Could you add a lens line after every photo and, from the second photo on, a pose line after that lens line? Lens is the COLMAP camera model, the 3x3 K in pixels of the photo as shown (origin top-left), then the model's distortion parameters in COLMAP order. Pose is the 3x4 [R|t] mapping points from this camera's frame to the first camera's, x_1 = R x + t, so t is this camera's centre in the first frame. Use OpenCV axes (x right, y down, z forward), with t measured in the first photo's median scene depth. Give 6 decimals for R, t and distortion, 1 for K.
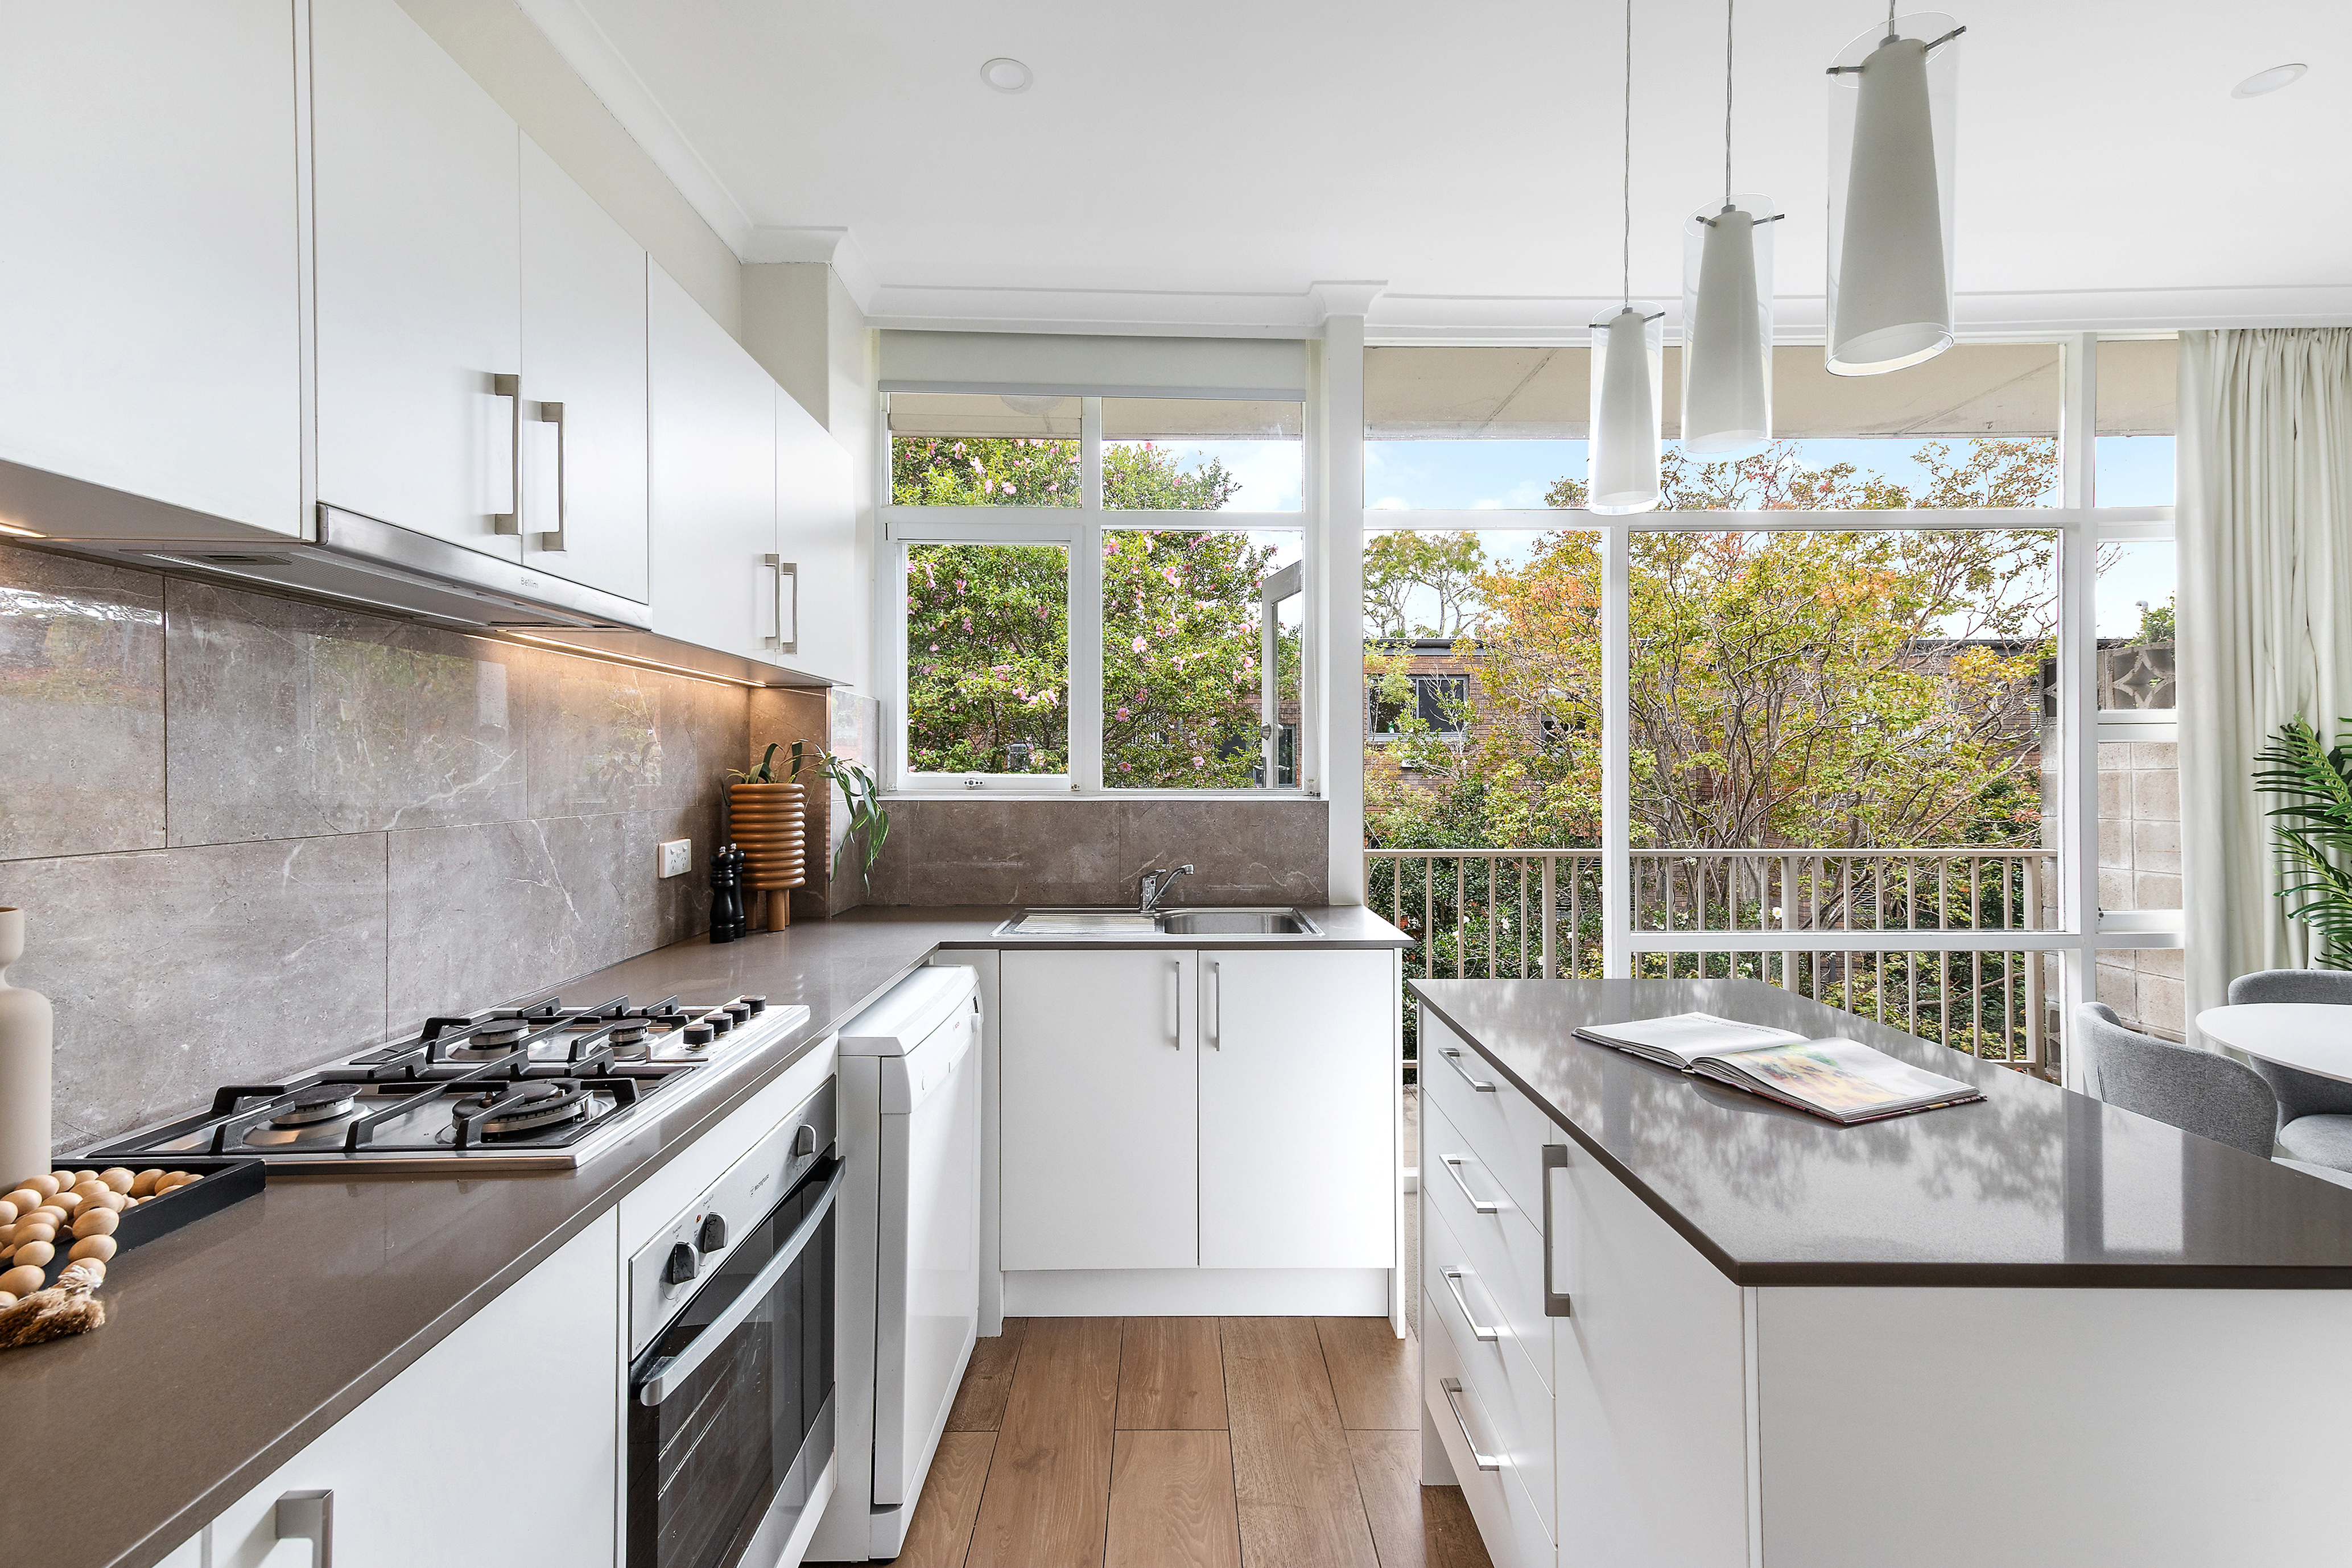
lens RADIAL K [[965.1, 0, 1176.0], [0, 965.1, 784.0], [0, 0, 1]] dist [0.000348, 0.000011]
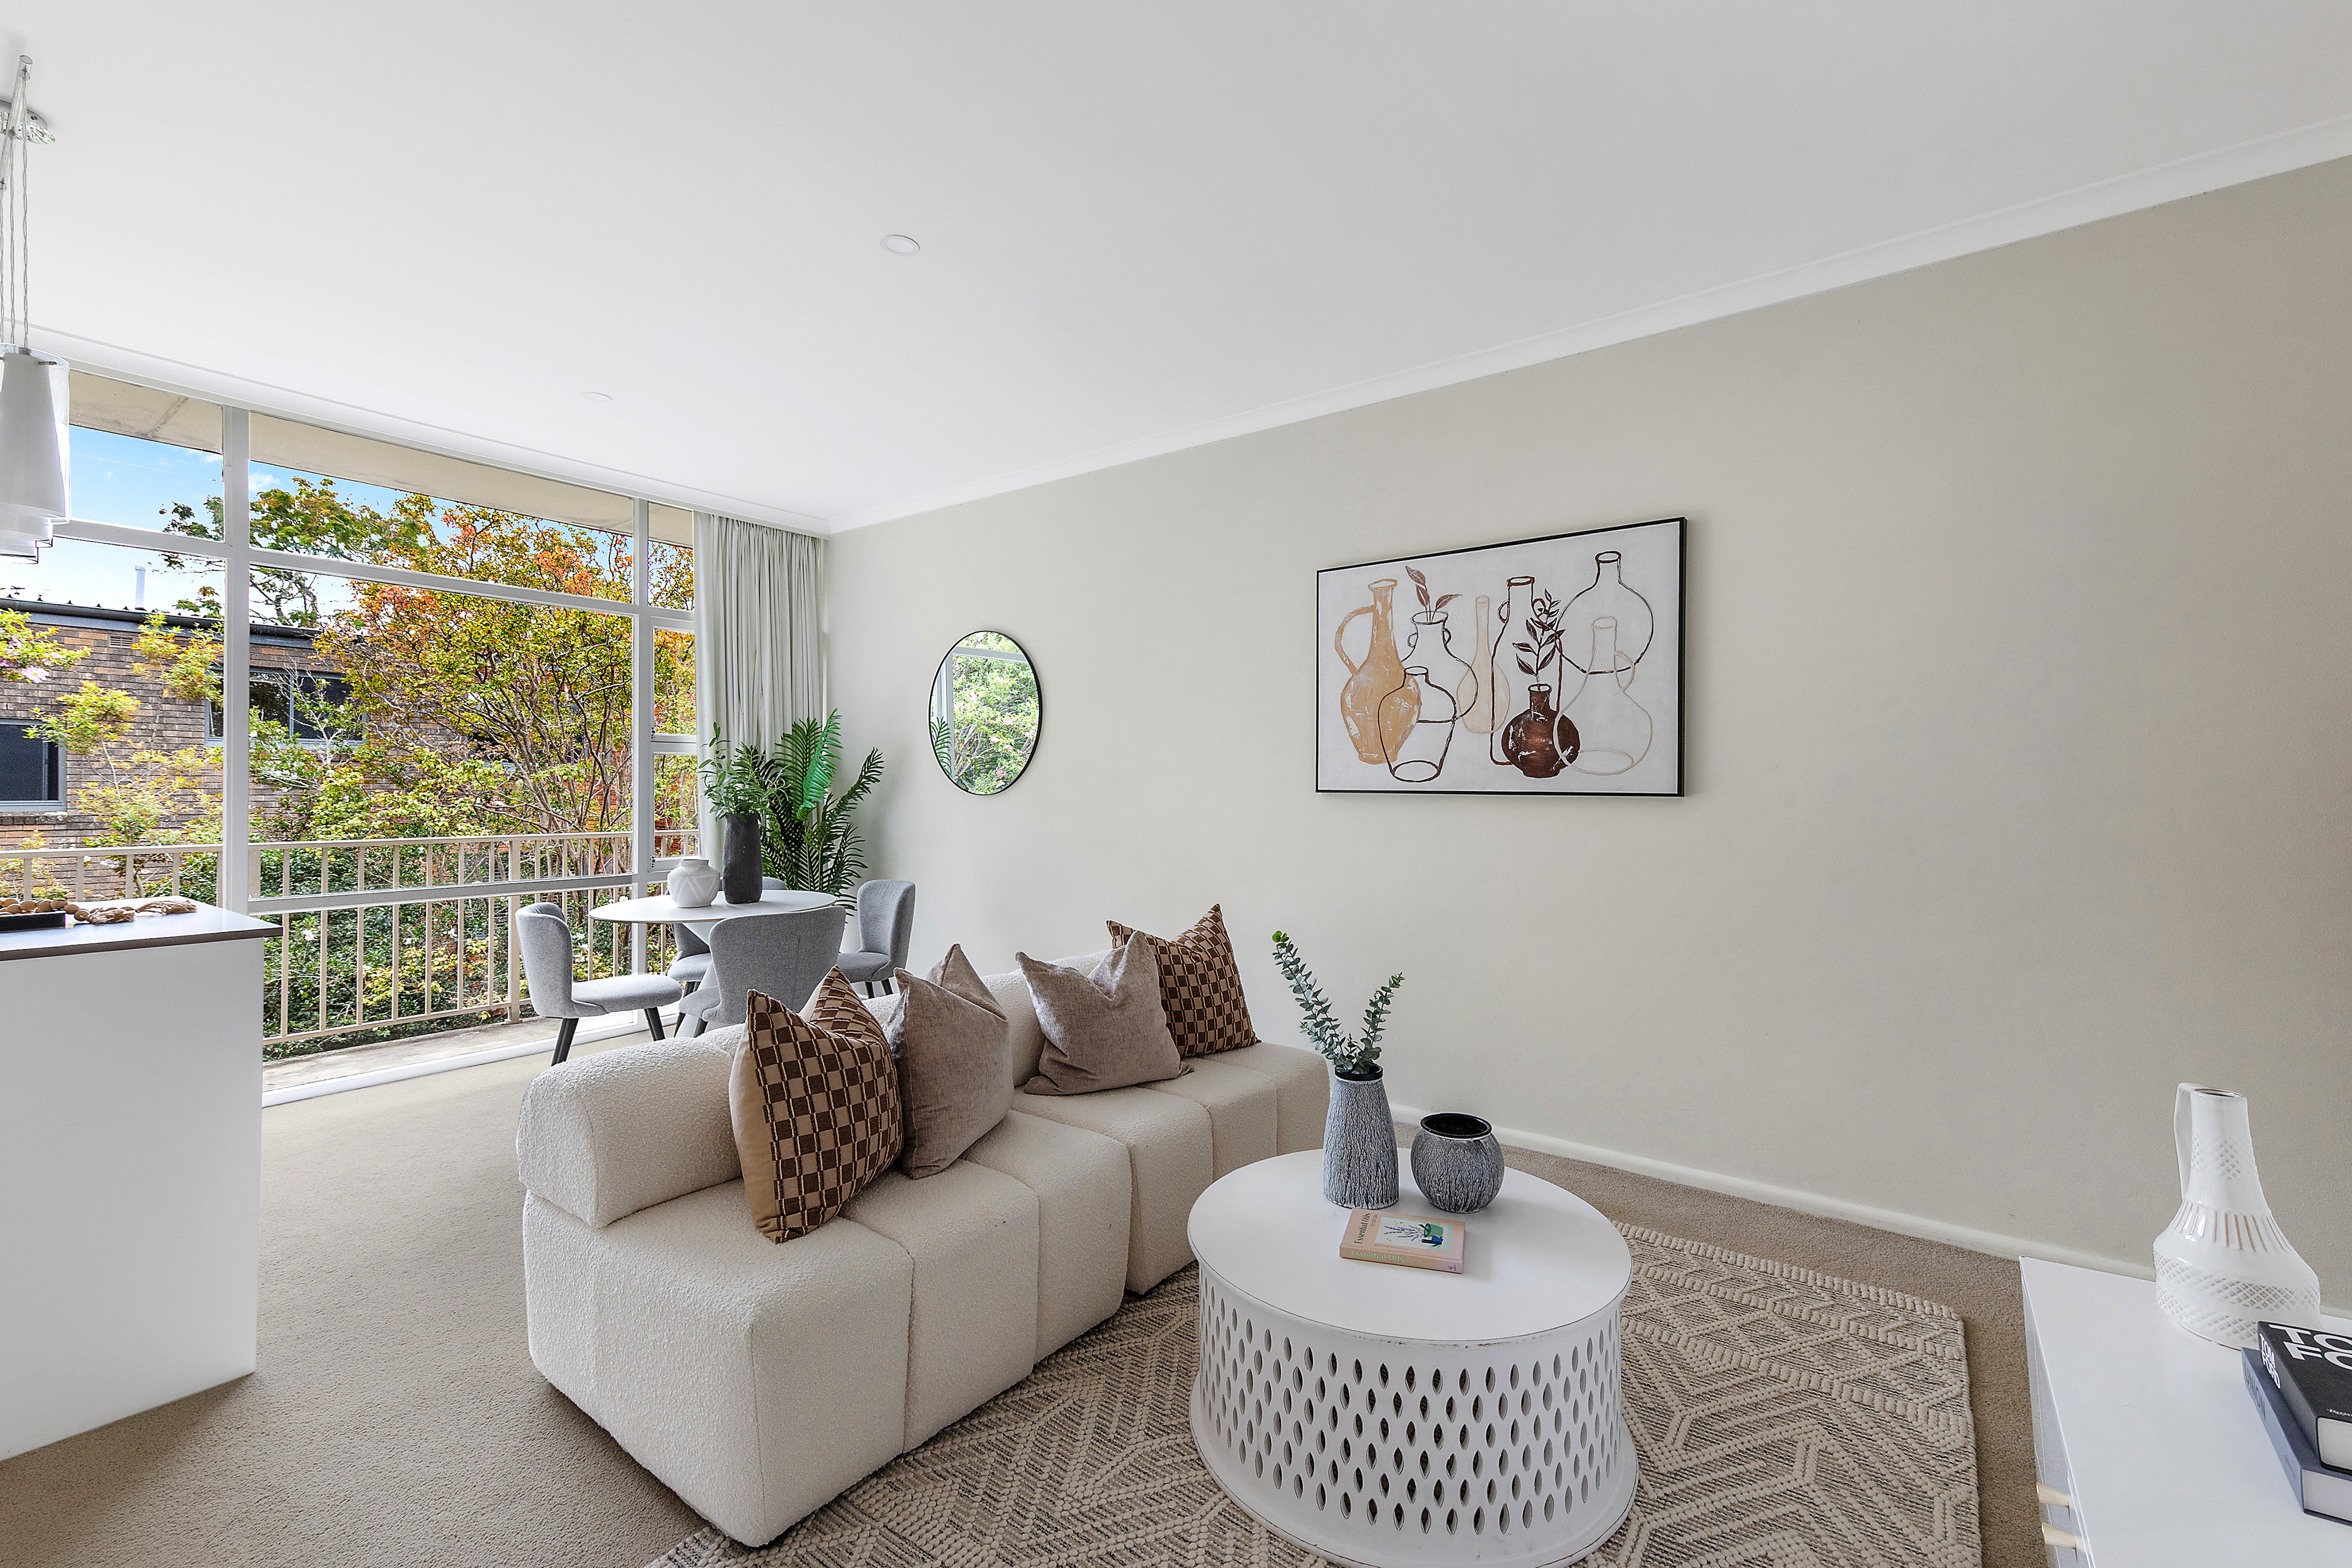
lens RADIAL K [[984.7, 0, 1176.0], [0, 984.7, 784.0], [0, 0, 1]] dist [0.000303, -0.000001]
pose [[0.607024, 0.002434, 0.794680, 0.206866], [0.013683, 0.999815, -0.013514, 0.042327], [-0.794566, 0.019077, 0.606878, -0.730936]]
